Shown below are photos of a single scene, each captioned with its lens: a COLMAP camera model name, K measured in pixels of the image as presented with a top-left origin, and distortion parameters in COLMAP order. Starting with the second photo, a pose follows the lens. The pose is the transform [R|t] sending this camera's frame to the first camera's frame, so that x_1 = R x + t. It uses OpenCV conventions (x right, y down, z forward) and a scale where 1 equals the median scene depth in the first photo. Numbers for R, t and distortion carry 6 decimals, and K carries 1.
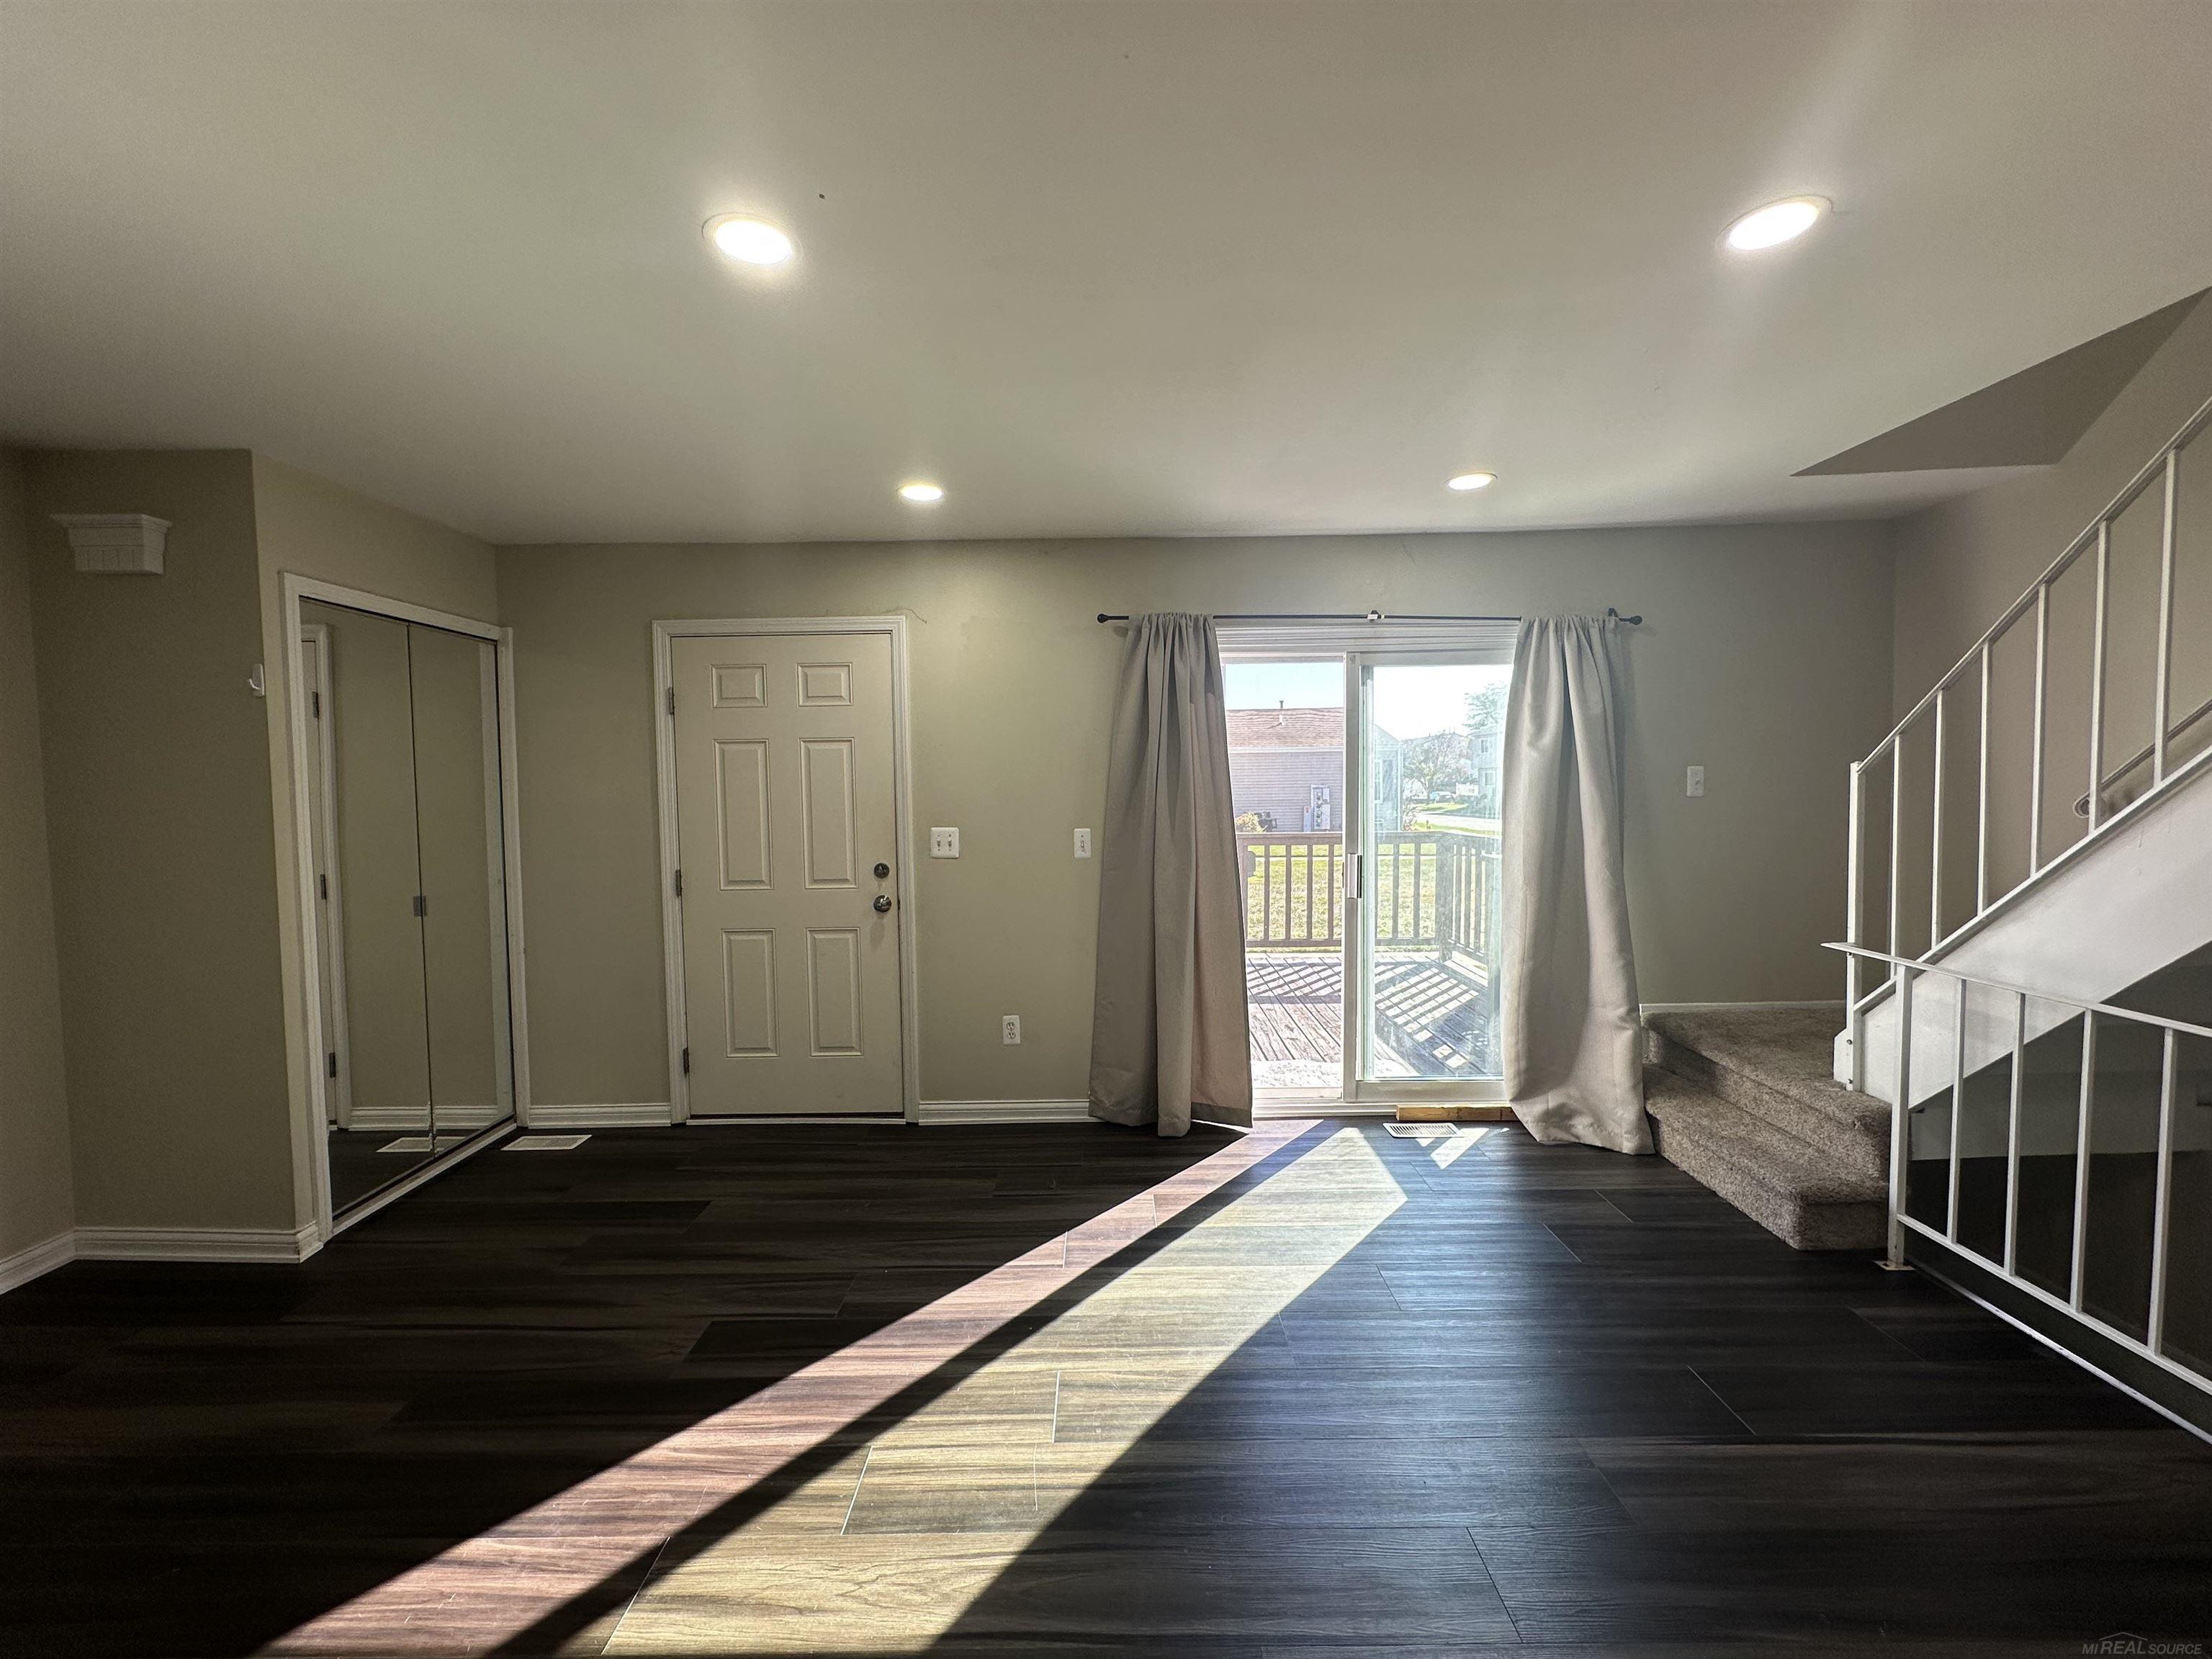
lens RADIAL K [[879.3, 0, 1105.9], [0, 879.3, 834.5], [0, 0, 1]] dist [-0.004181, 0.001215]
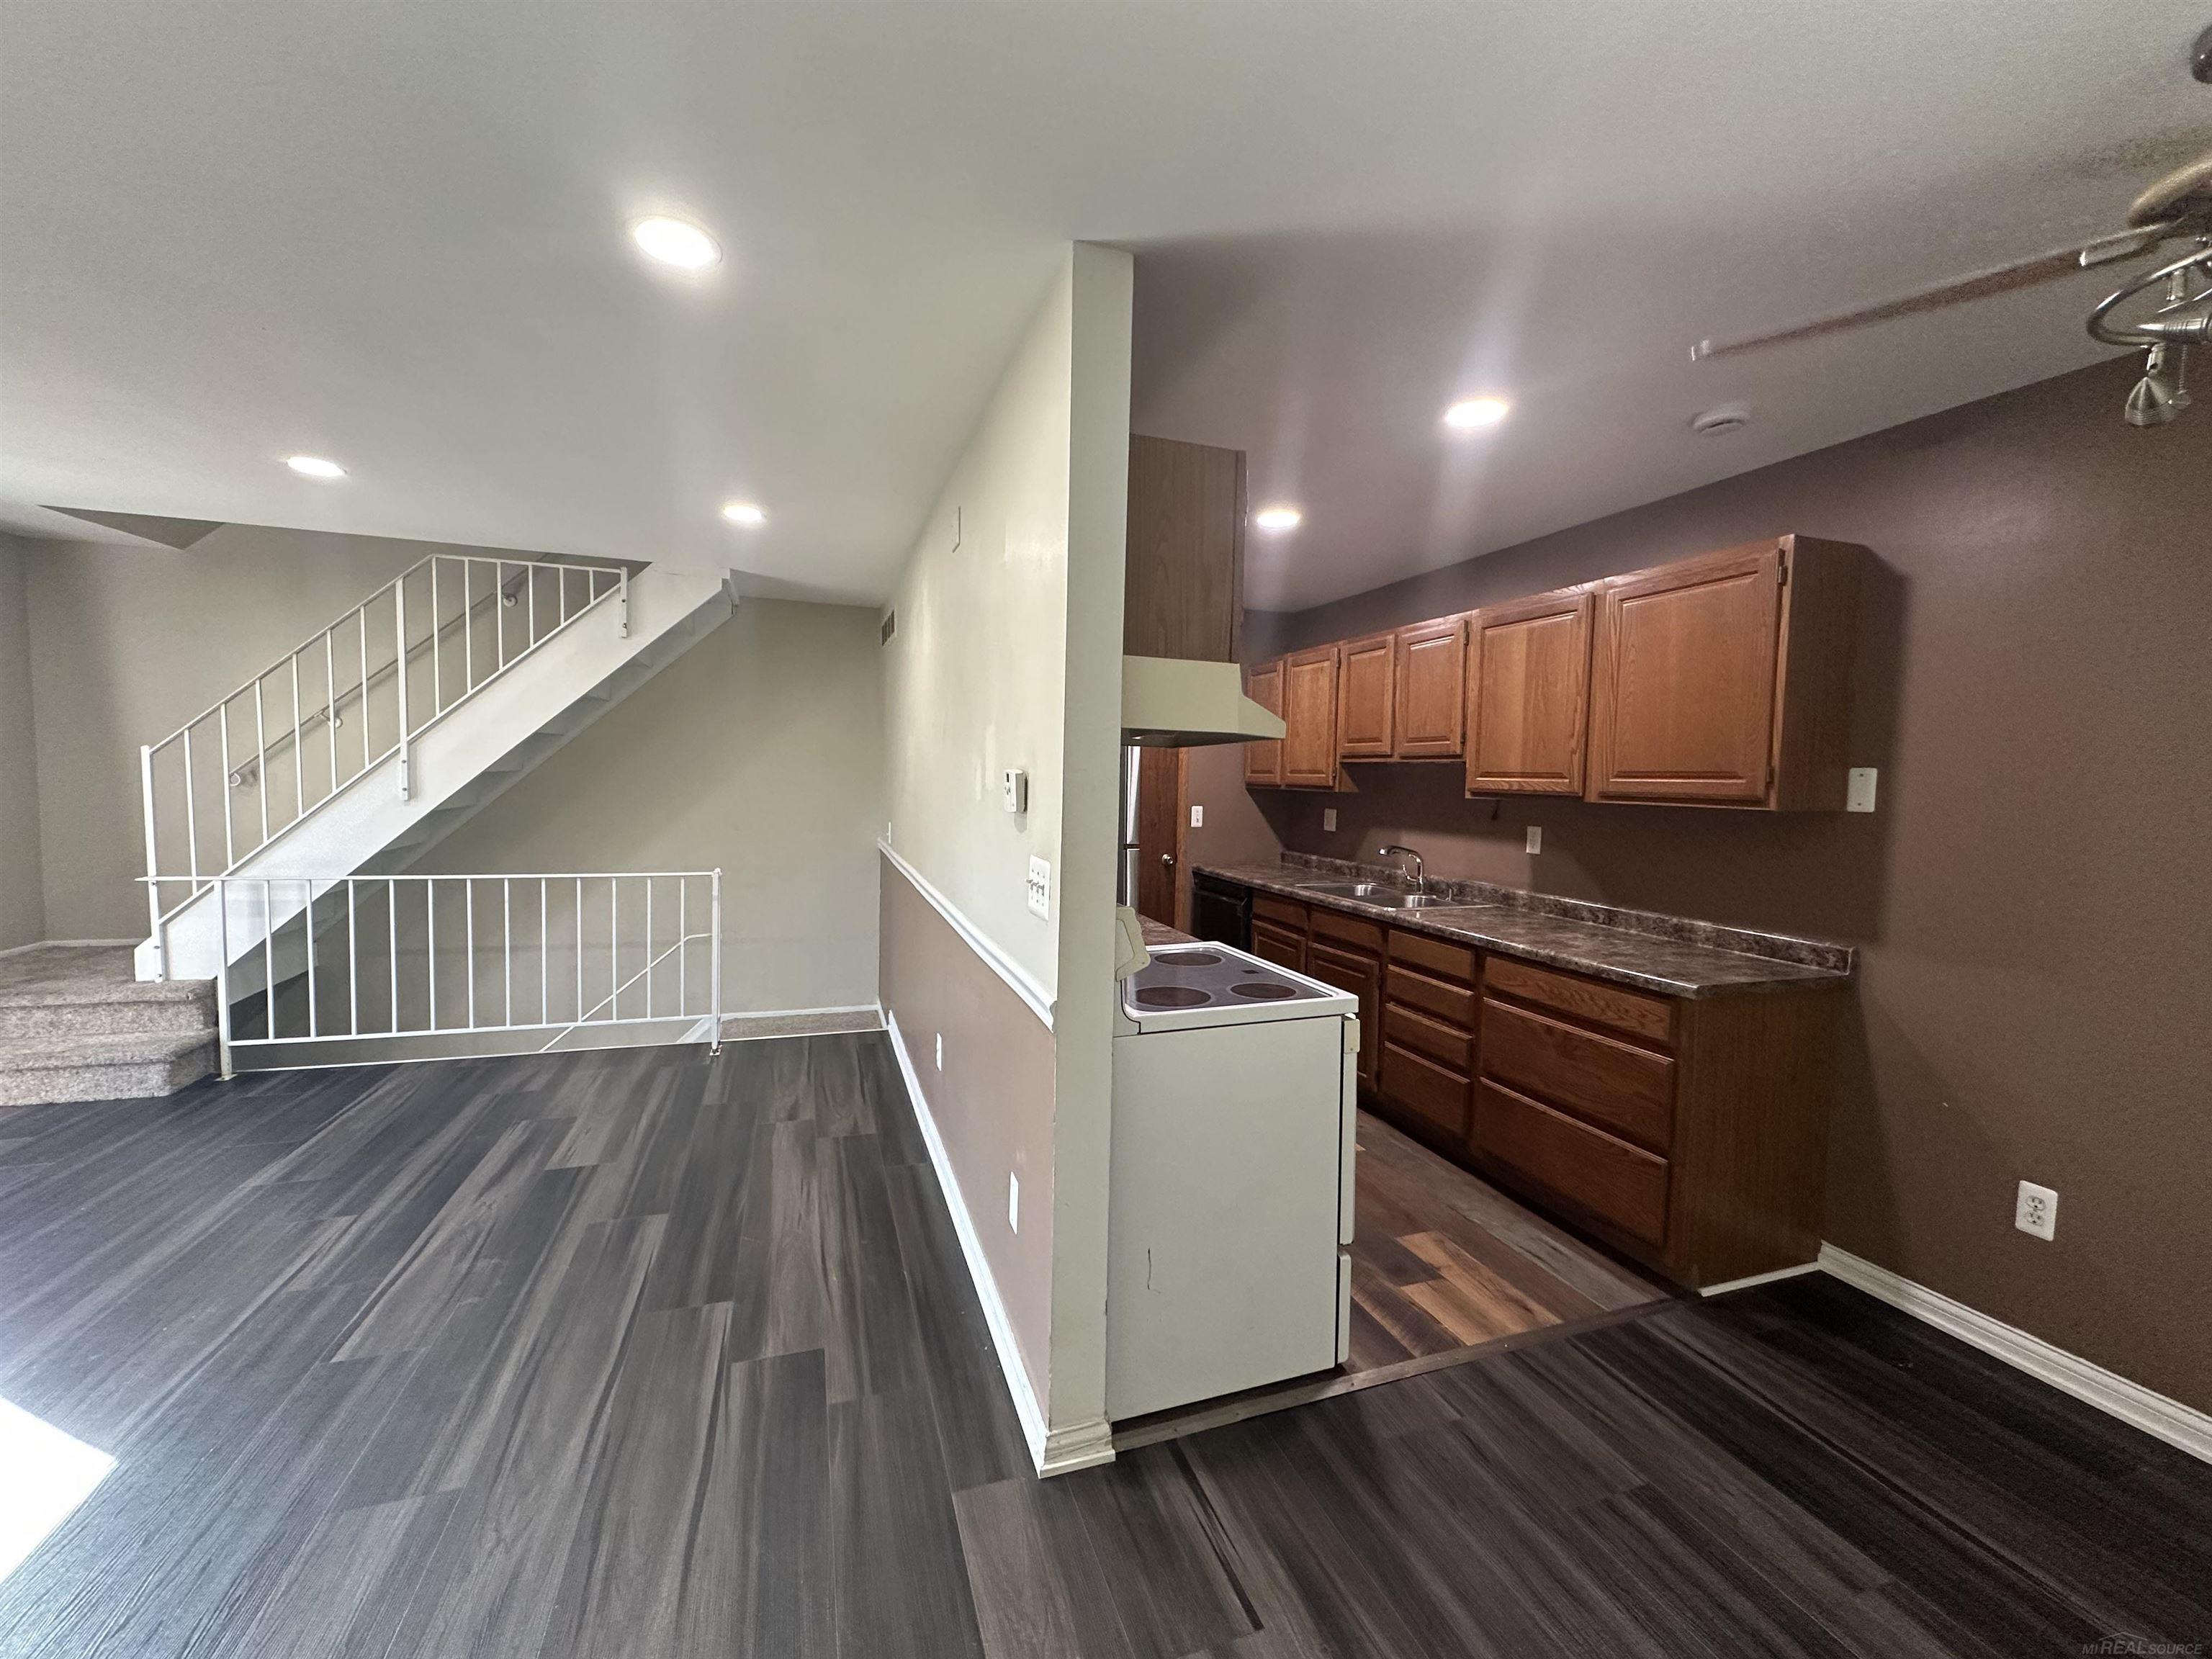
lens RADIAL K [[879.3, 0, 1103.9], [0, 879.3, 829.1], [0, 0, 1]] dist [-0.004181, 0.001215]
pose [[-0.330402, -0.050121, 0.942509, -0.748109], [0.035094, 0.997246, 0.065334, 0.009927], [-0.943188, 0.054663, -0.327733, 0.025028]]
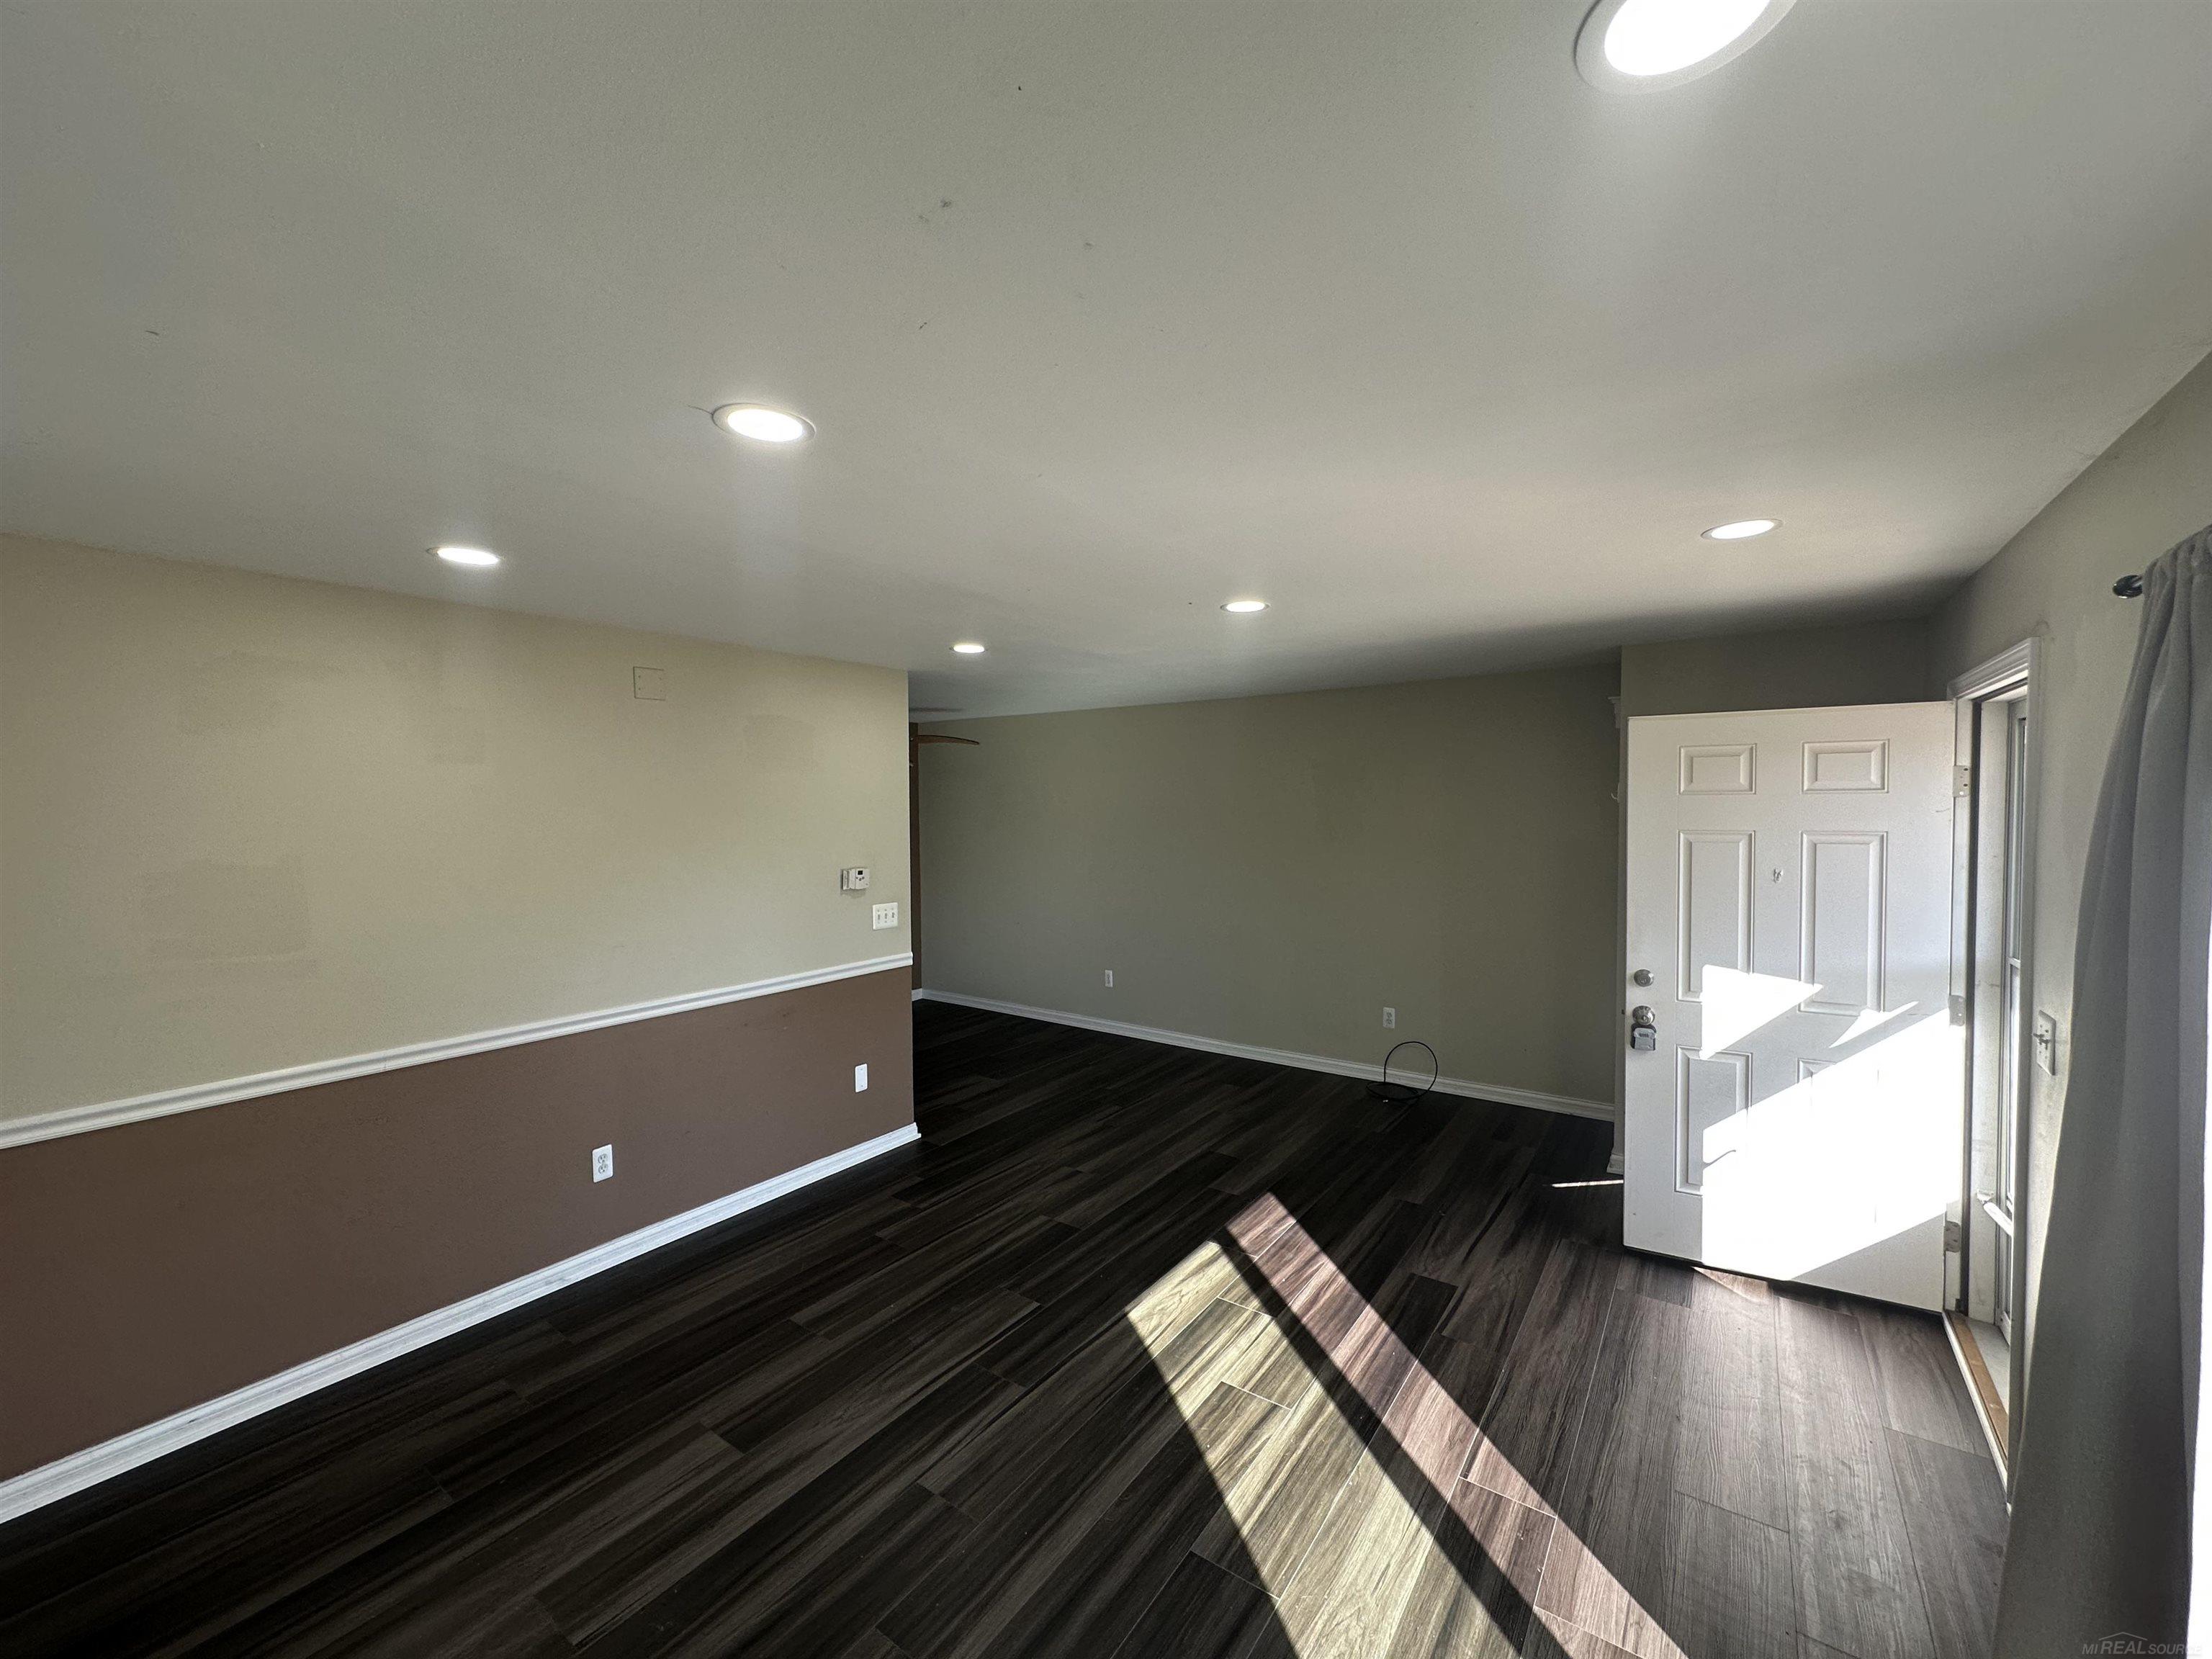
lens RADIAL K [[879.3, 0, 1104.4], [0, 879.3, 823.9], [0, 0, 1]] dist [-0.004181, 0.001215]
pose [[-0.583933, 0.041707, -0.810730, 0.618780], [-0.028765, 0.996989, 0.072007, -0.155127], [0.811292, 0.065368, -0.580975, 0.875444]]
